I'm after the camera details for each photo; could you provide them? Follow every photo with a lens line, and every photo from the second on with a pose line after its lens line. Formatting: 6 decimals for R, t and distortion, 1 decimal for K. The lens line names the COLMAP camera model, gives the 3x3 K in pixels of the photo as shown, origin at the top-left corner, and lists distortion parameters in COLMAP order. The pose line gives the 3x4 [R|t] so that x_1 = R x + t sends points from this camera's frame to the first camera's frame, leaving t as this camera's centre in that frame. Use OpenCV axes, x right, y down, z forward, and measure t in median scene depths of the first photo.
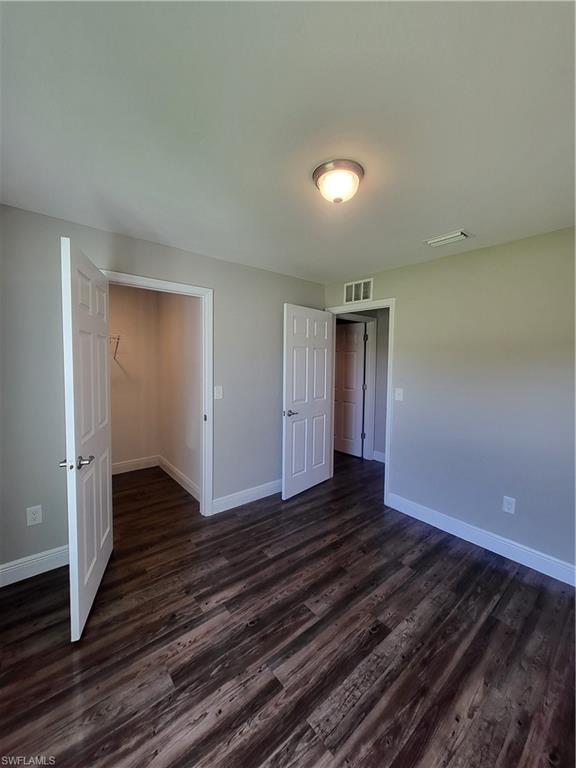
lens RADIAL K [[301.2, 0, 291.6], [0, 301.2, 377.3], [0, 0, 1]] dist [0.000455, -0.002641]
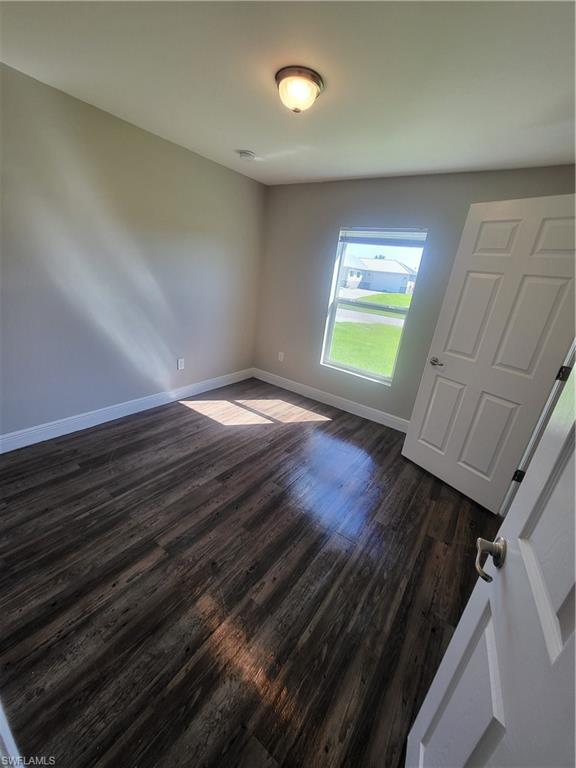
lens RADIAL K [[301.2, 0, 294.7], [0, 301.2, 379.9], [0, 0, 1]] dist [0.000455, -0.002641]
pose [[-0.958415, -0.028556, -0.283945, 0.283190], [-0.140228, 0.913700, 0.381429, -0.080152], [0.248549, 0.405384, -0.879708, 1.539180]]
